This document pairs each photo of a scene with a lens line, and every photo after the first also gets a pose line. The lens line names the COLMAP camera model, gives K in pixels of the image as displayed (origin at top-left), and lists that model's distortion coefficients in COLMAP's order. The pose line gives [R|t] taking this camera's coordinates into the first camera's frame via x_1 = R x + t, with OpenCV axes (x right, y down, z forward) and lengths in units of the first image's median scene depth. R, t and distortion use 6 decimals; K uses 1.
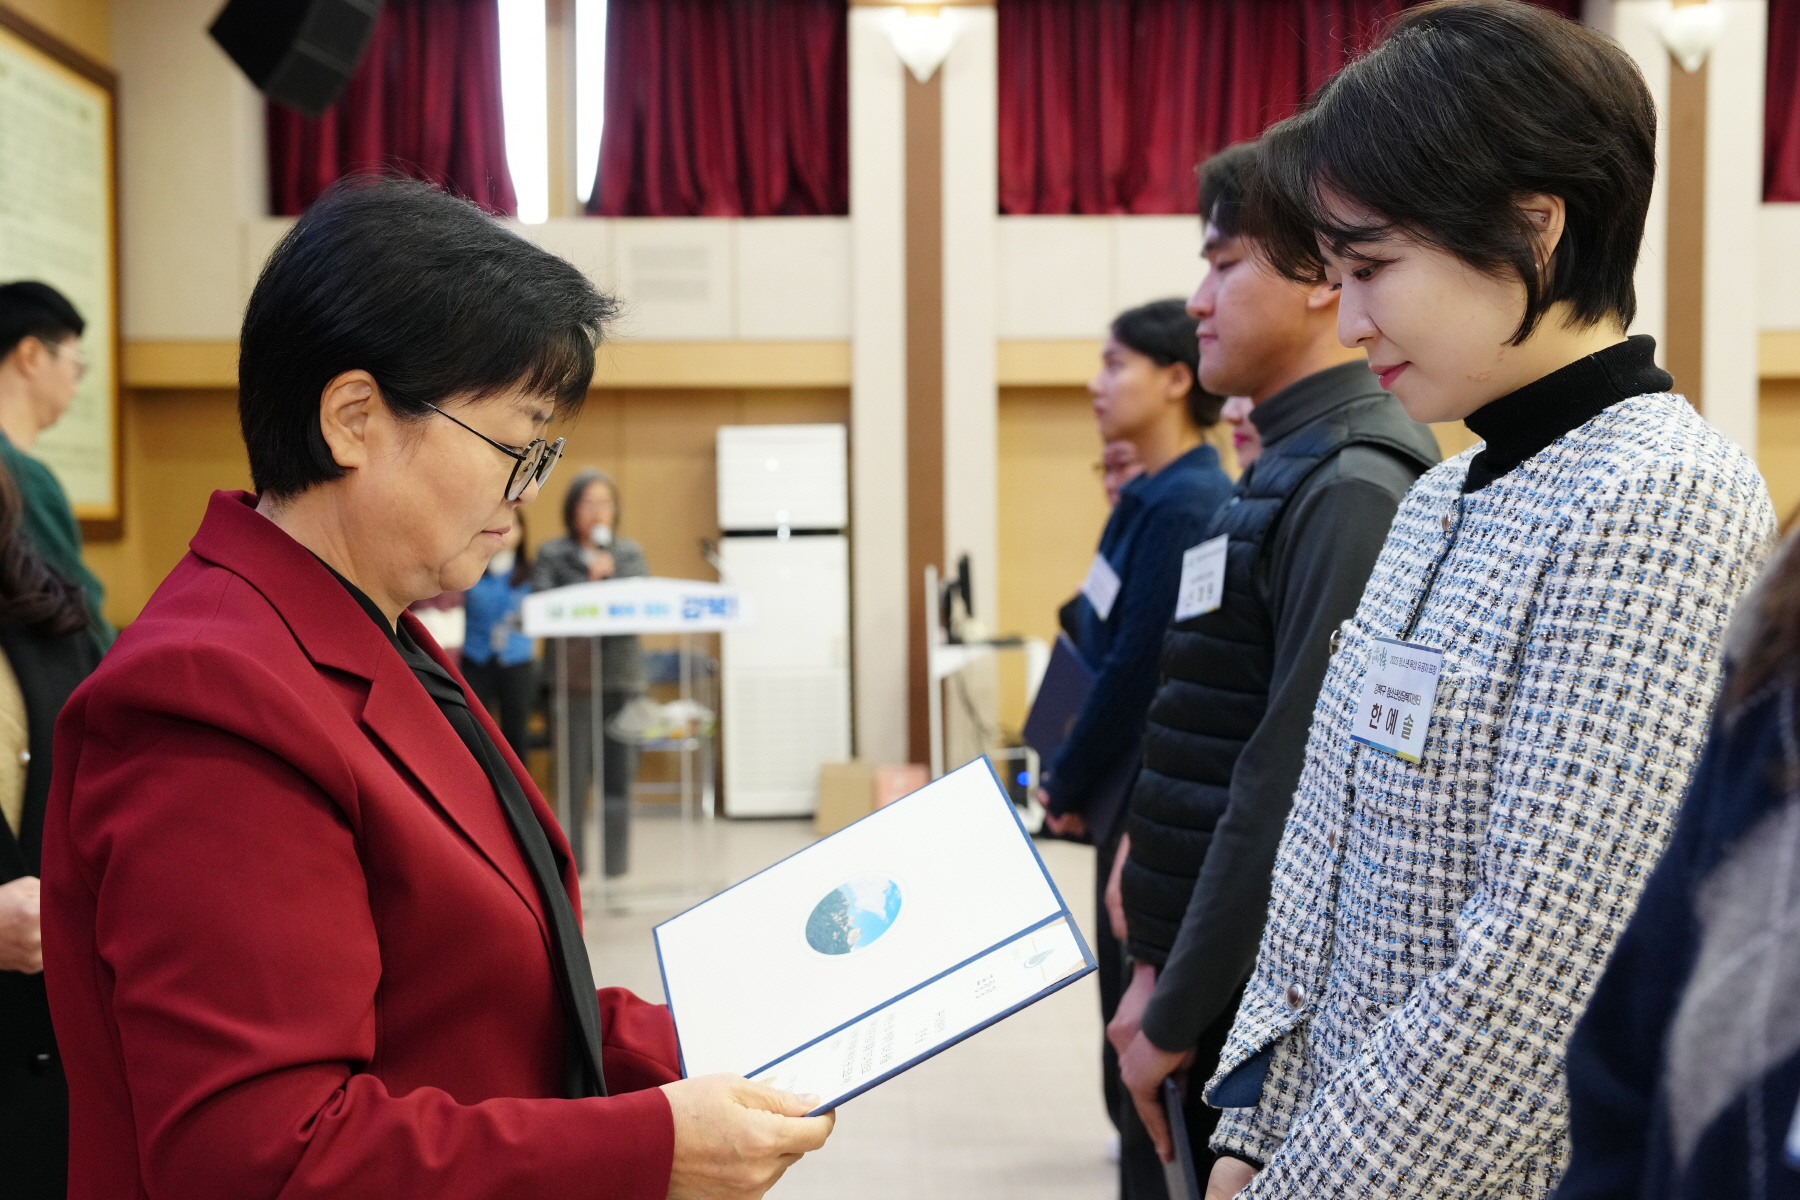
lens RADIAL K [[3157.9, 0, 932.1], [0, 3157.9, 601.5], [0, 0, 1]] dist [0.015198, -0.025374]
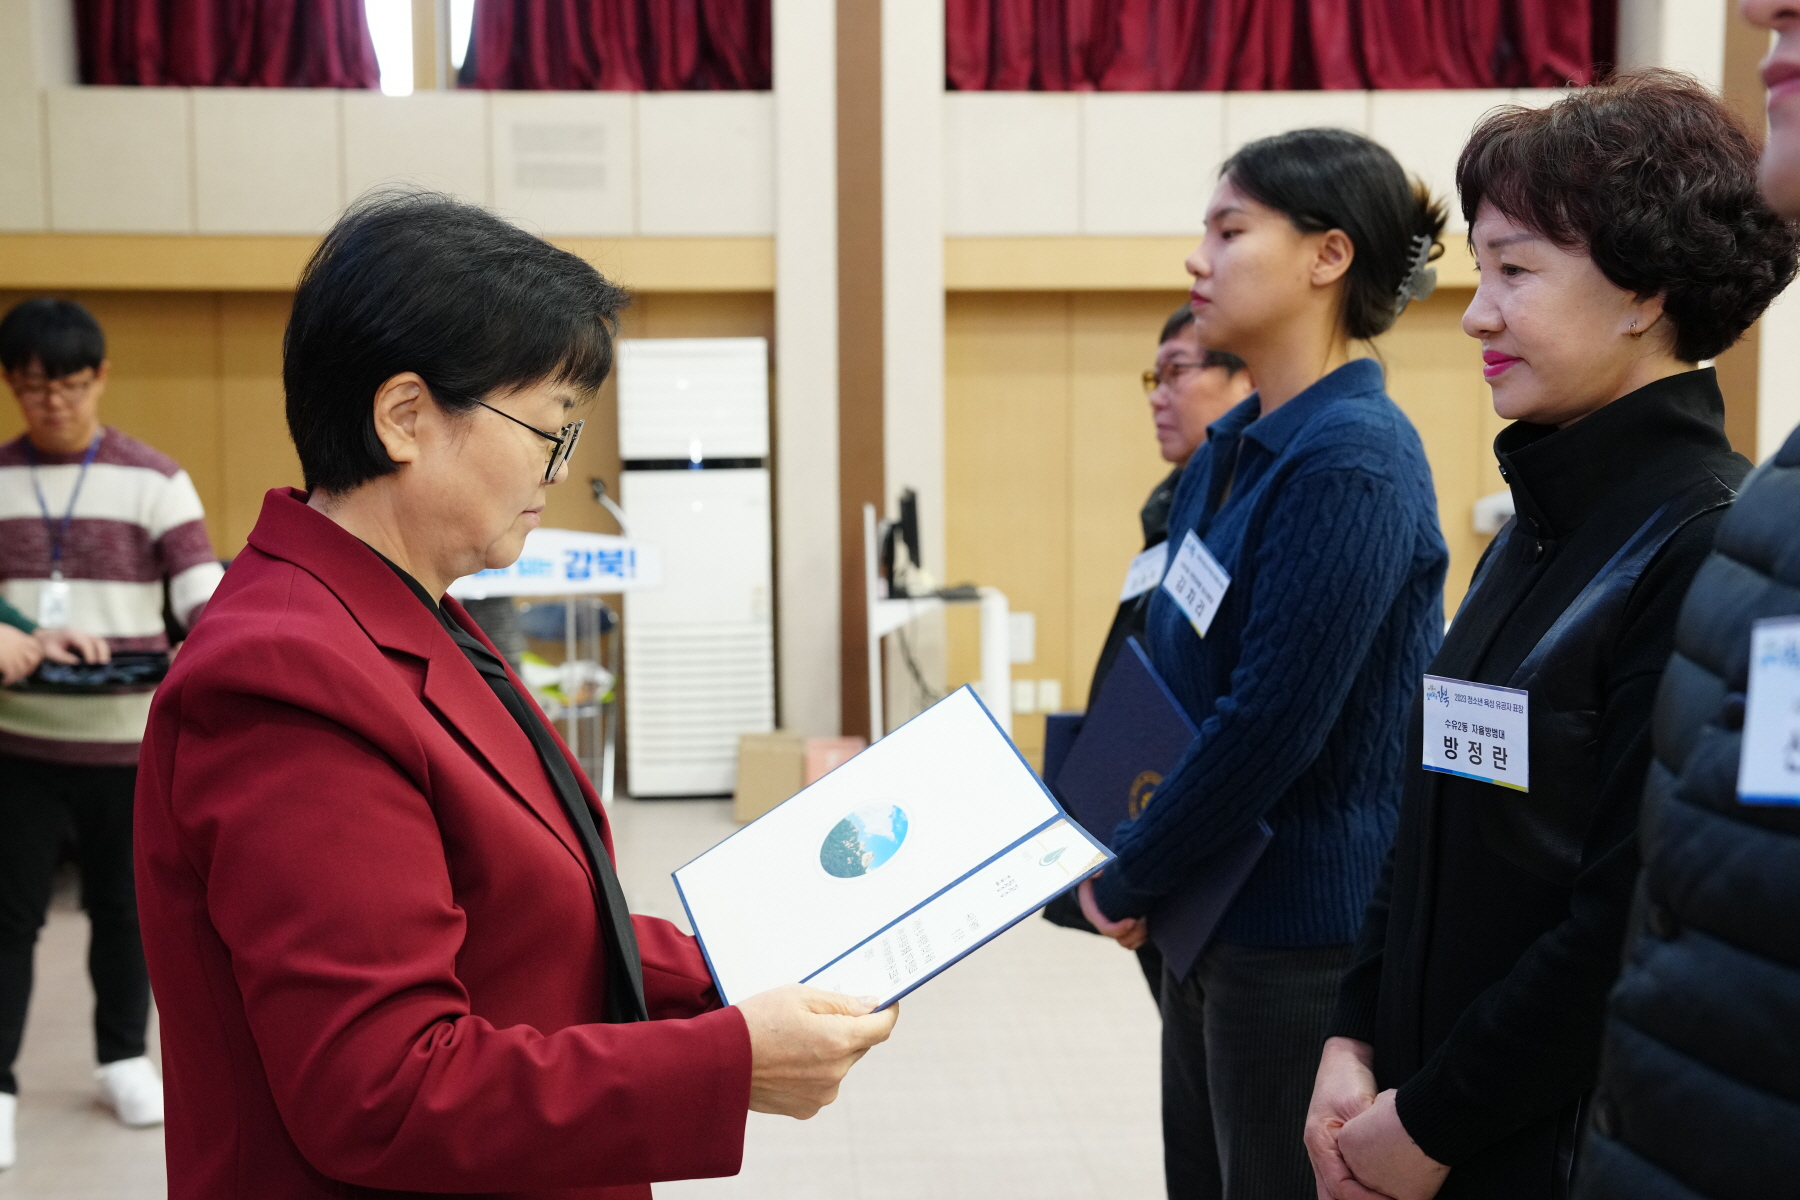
lens RADIAL K [[2677.7, 0, 868.9], [0, 2677.7, 583.7], [0, 0, 1]] dist [0.016343, -0.001330]
pose [[0.999813, -0.000500, 0.019311, -0.014065], [-0.000183, 0.999377, 0.035306, -0.015002], [-0.019316, -0.035303, 0.999190, 0.276817]]
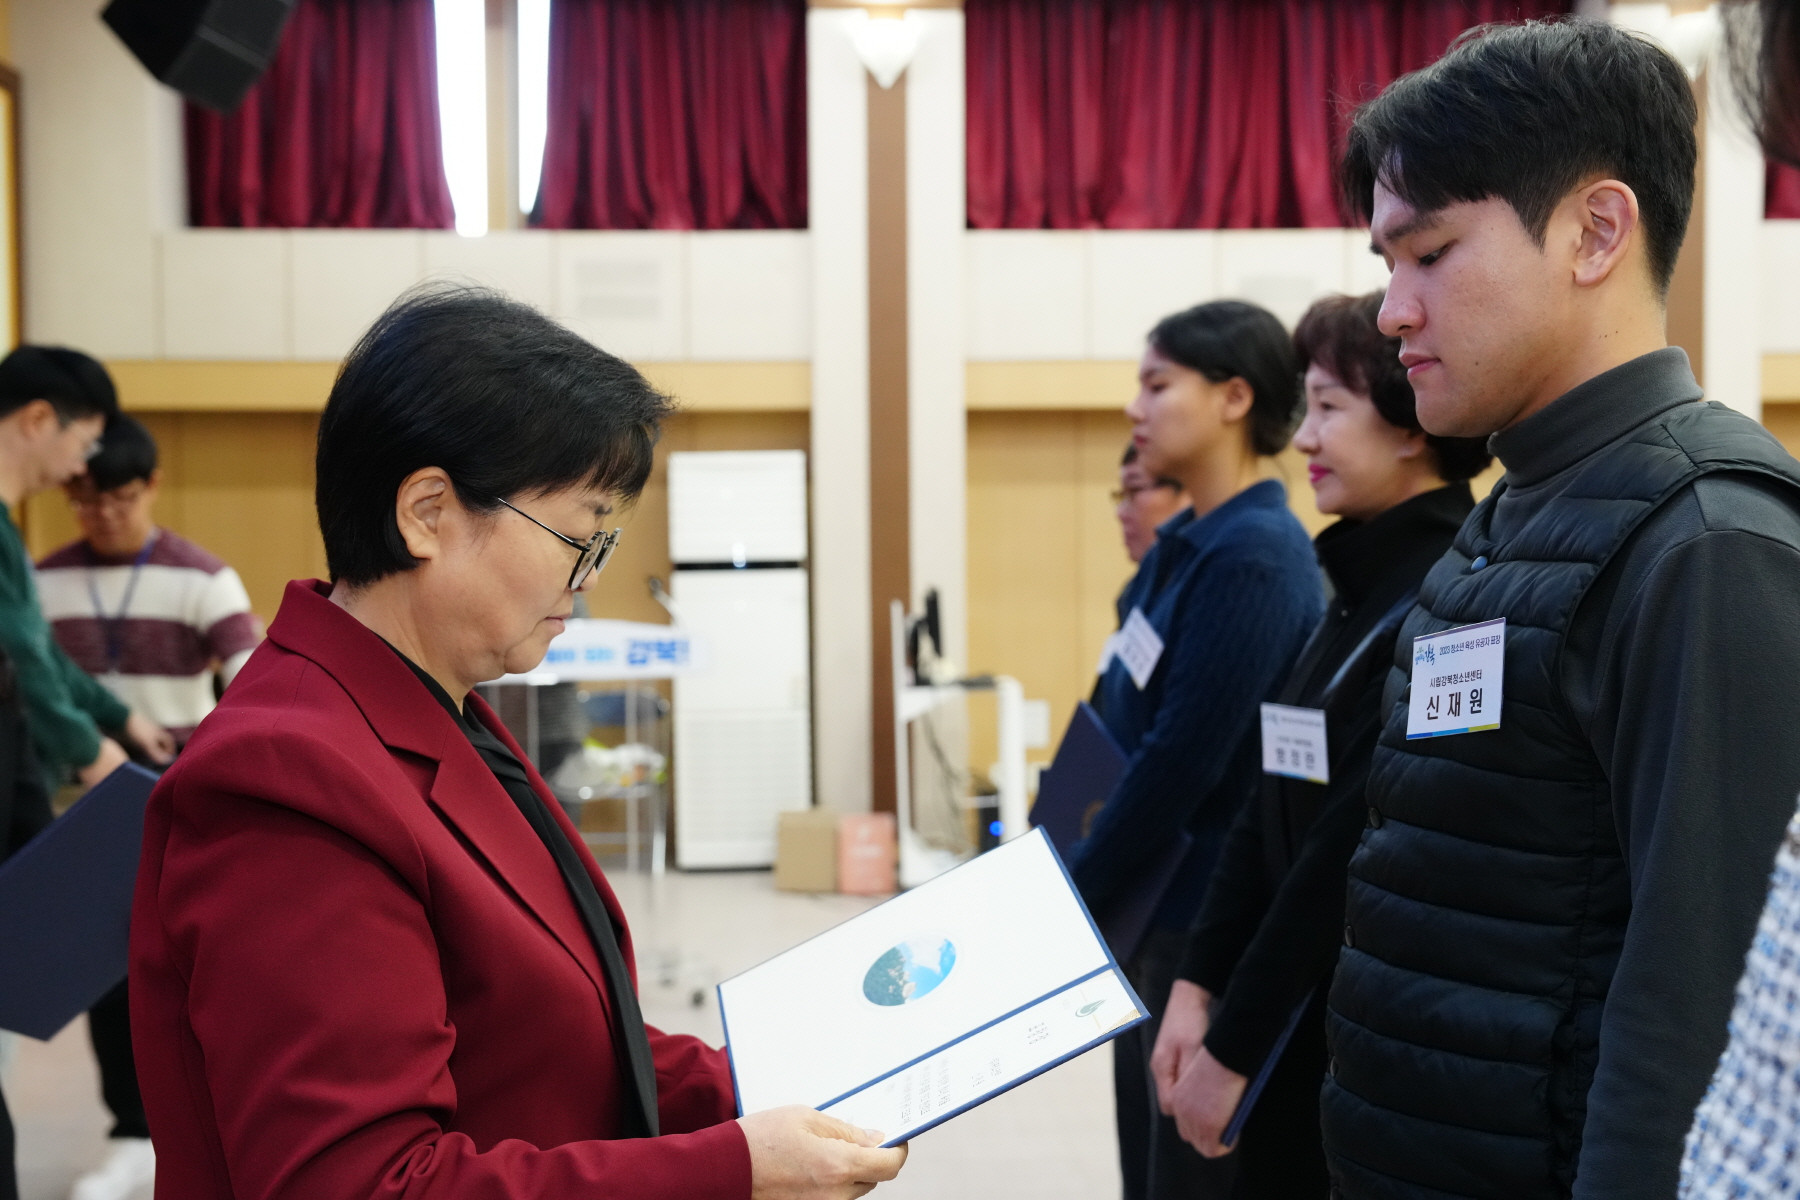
lens RADIAL K [[2812.8, 0, 904.6], [0, 2812.8, 554.2], [0, 0, 1]] dist [0.006724, -0.038400]
pose [[0.999869, -0.000571, 0.016161, -0.011221], [0.000826, 0.999875, -0.015781, -0.011939], [-0.016150, 0.015793, 0.999745, 0.161989]]
